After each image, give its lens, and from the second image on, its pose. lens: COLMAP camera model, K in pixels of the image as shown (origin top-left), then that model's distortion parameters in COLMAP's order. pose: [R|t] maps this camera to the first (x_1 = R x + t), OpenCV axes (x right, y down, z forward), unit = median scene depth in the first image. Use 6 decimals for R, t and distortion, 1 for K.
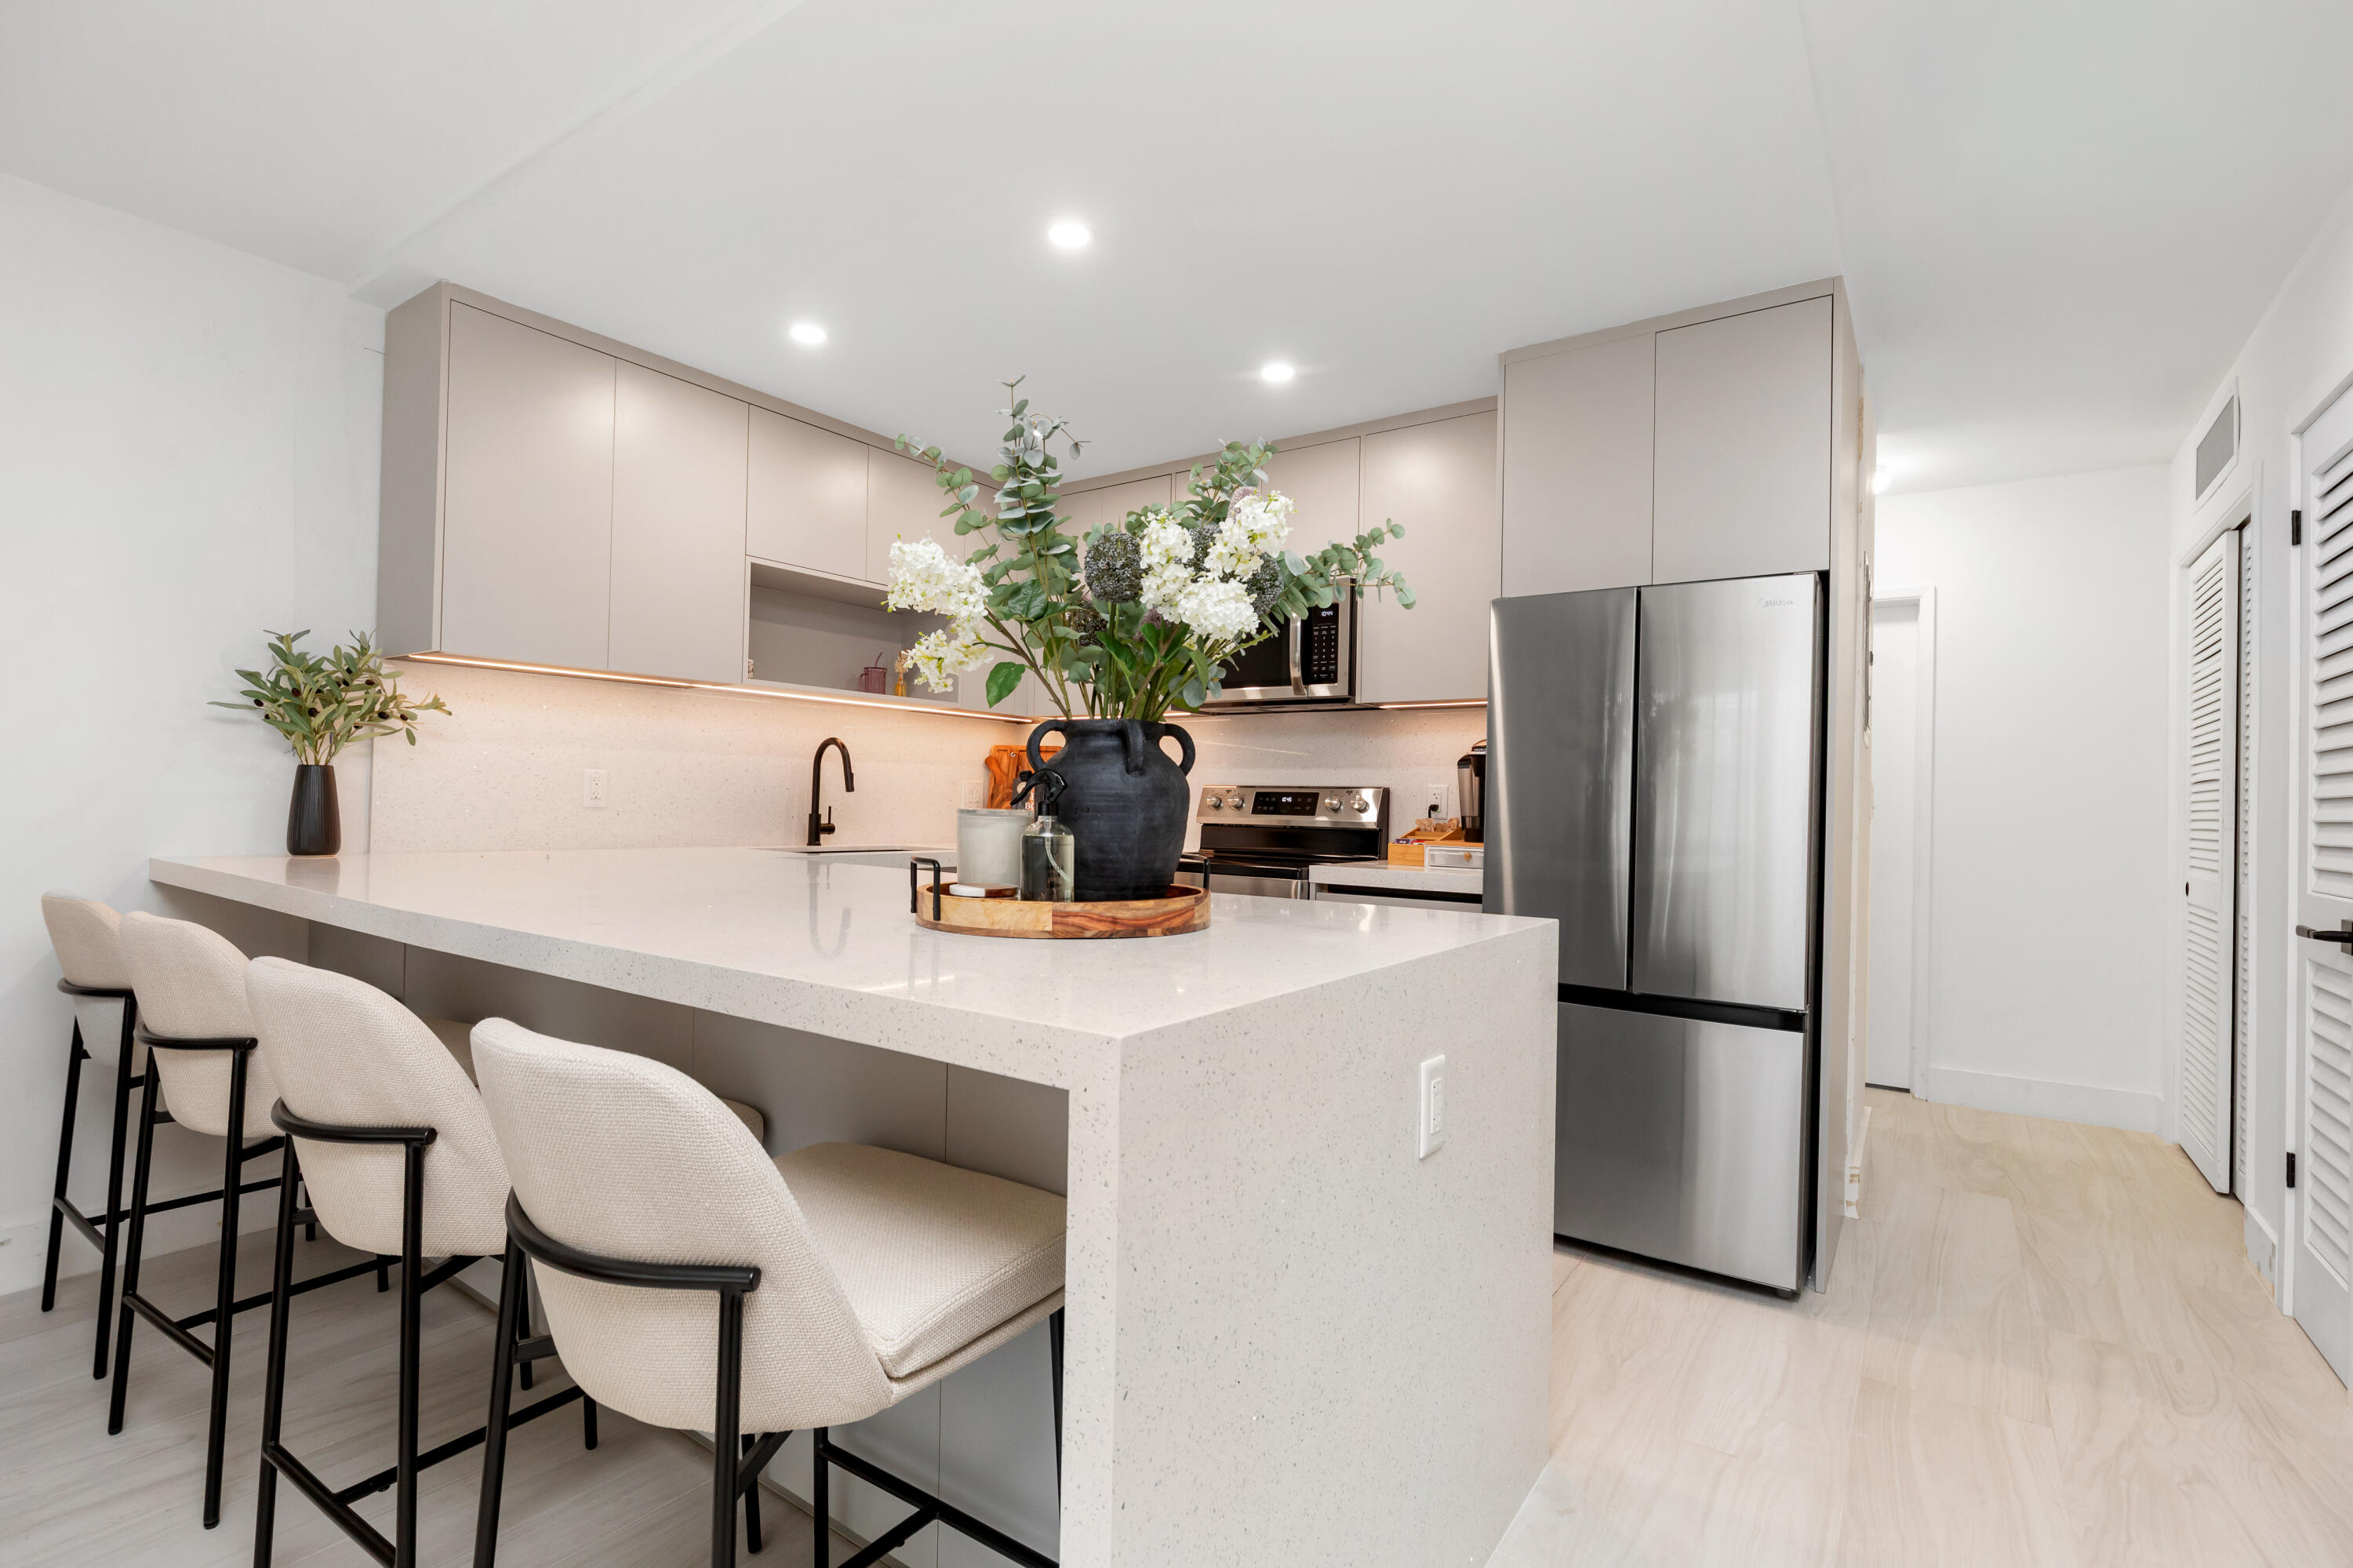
lens RADIAL K [[1085.8, 0, 1162.5], [0, 1085.8, 787.4], [0, 0, 1]] dist [-0.003109, -0.000513]
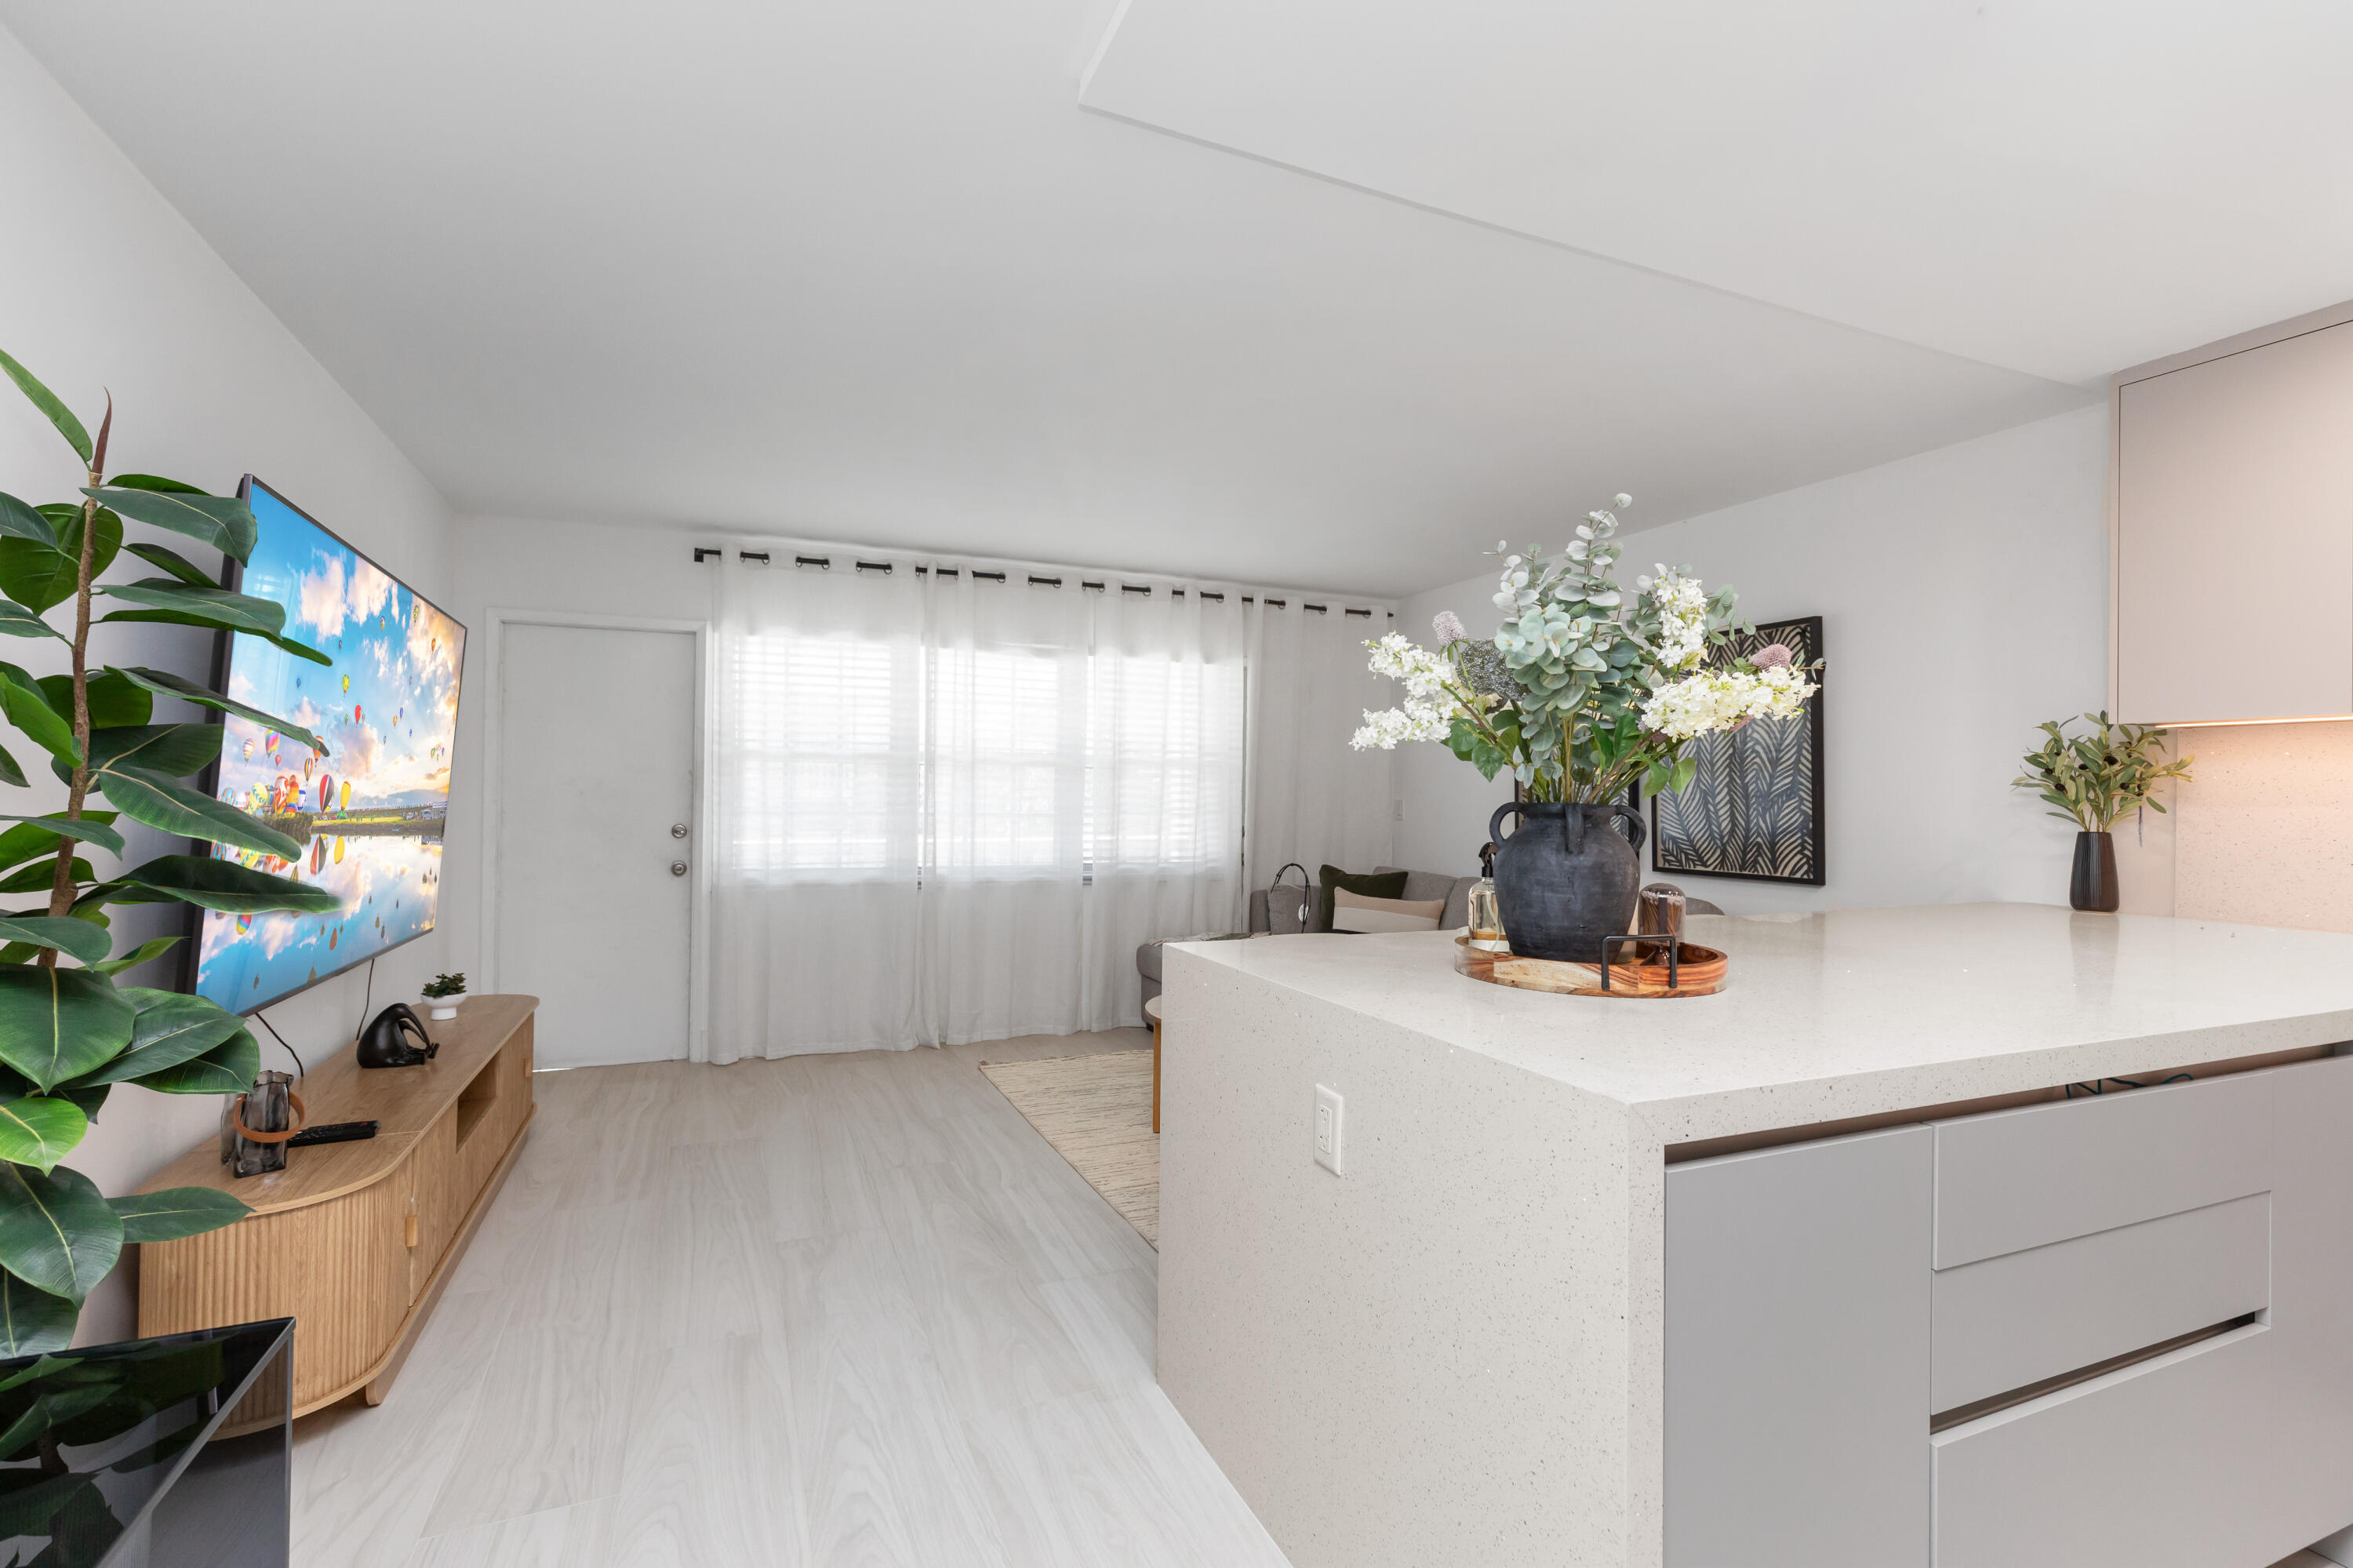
lens RADIAL K [[1052.0, 0, 1162.8], [0, 1052.0, 791.1], [0, 0, 1]] dist [0.006546, 0.000109]
pose [[-0.518355, -0.028615, -0.854687, 0.666338], [-0.012275, 0.999586, -0.026022, -0.022023], [0.855077, -0.002997, -0.518492, 0.722963]]
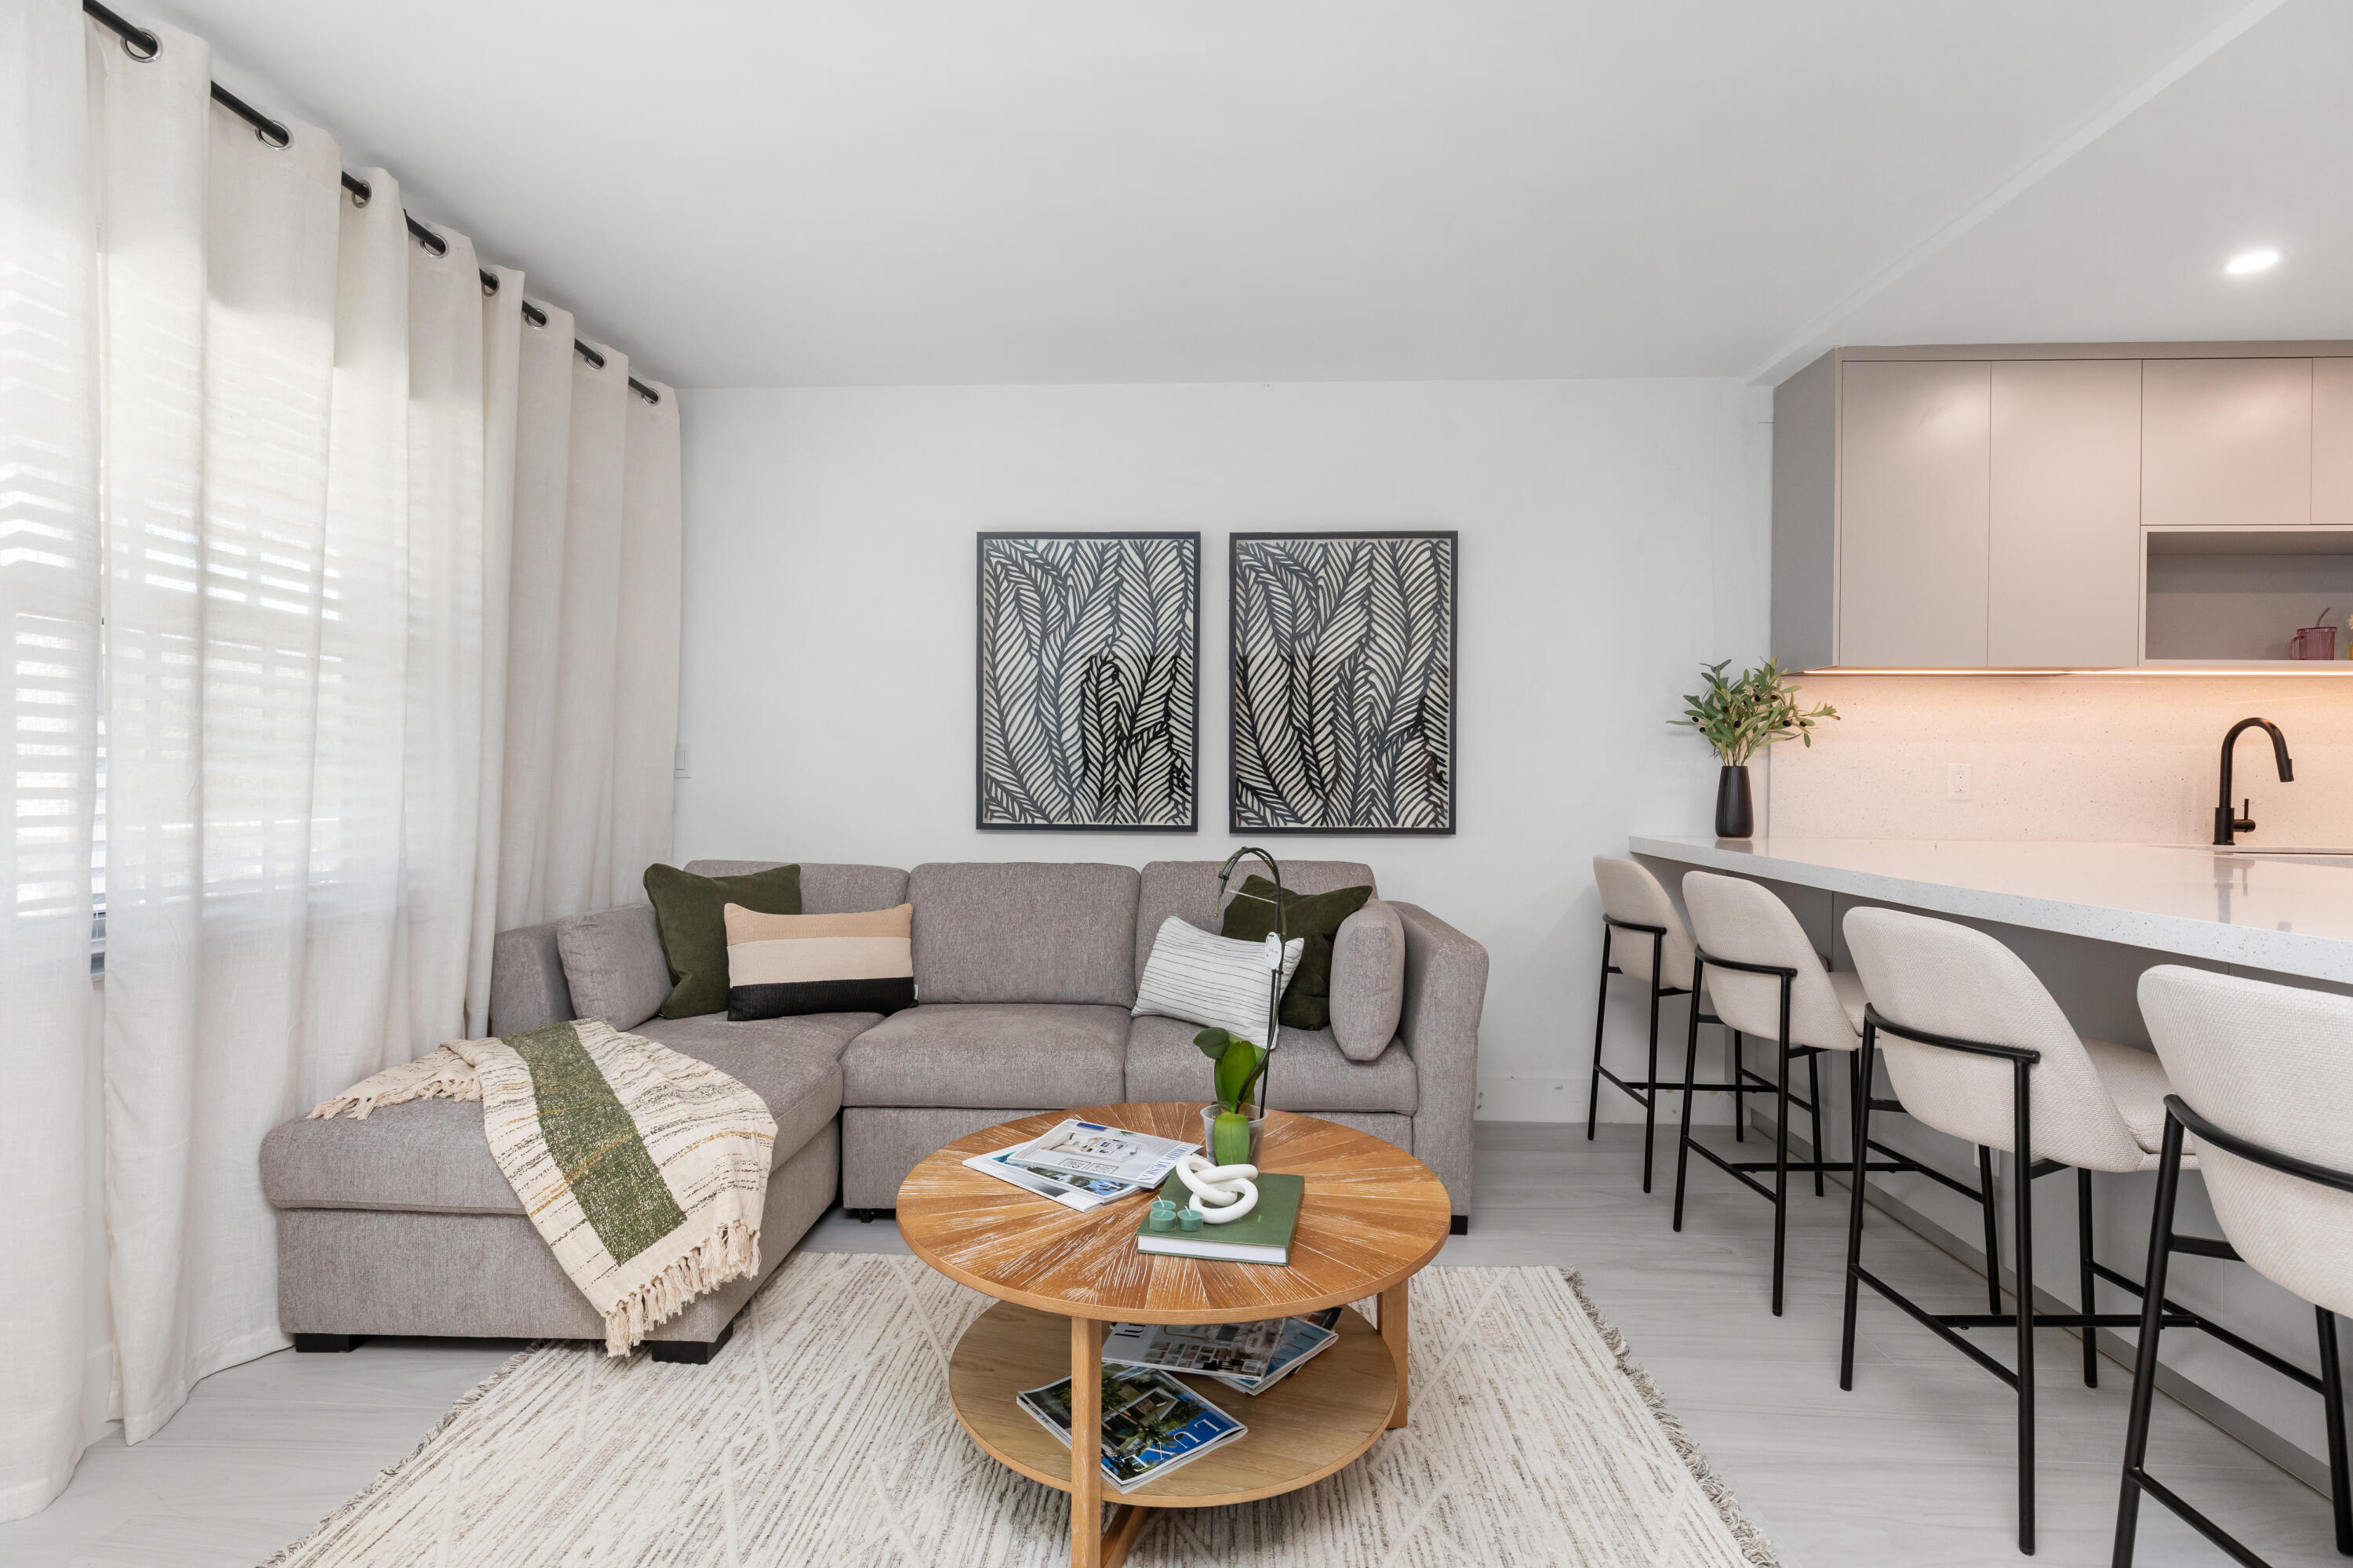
lens RADIAL K [[1100.6, 0, 1163.4], [0, 1100.6, 788.1], [0, 0, 1]] dist [-0.001077, -0.000466]
pose [[0.545429, -0.009201, -0.838106, -0.070388], [0.014329, 0.999896, -0.001652, -0.002201], [0.838034, -0.011108, 0.545504, -0.249659]]
